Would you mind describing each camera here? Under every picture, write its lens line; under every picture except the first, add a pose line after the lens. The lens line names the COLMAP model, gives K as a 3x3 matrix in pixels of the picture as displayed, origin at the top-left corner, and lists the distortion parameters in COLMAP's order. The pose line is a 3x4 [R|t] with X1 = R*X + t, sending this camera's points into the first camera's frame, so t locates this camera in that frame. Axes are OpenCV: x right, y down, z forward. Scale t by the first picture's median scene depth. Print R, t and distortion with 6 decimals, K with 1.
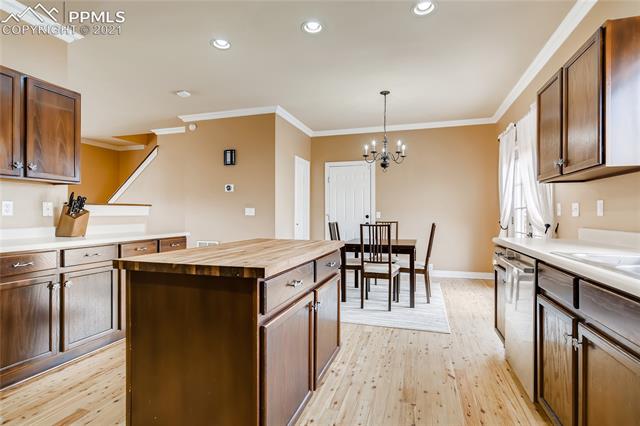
lens RADIAL K [[323.9, 0, 319.1], [0, 323.9, 214.6], [0, 0, 1]] dist [-0.004150, -0.000157]
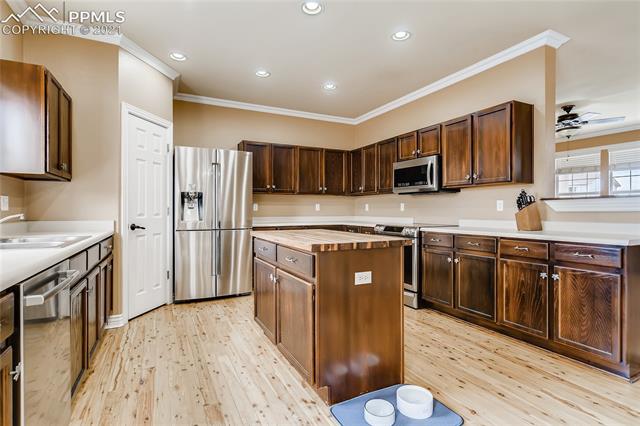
lens RADIAL K [[323.9, 0, 322.6], [0, 323.9, 211.3], [0, 0, 1]] dist [-0.004150, -0.000157]
pose [[-0.713078, 0.000752, -0.701084, 0.547233], [-0.002581, 0.999990, 0.003698, 0.001299], [0.701080, 0.004446, -0.713069, 1.467646]]
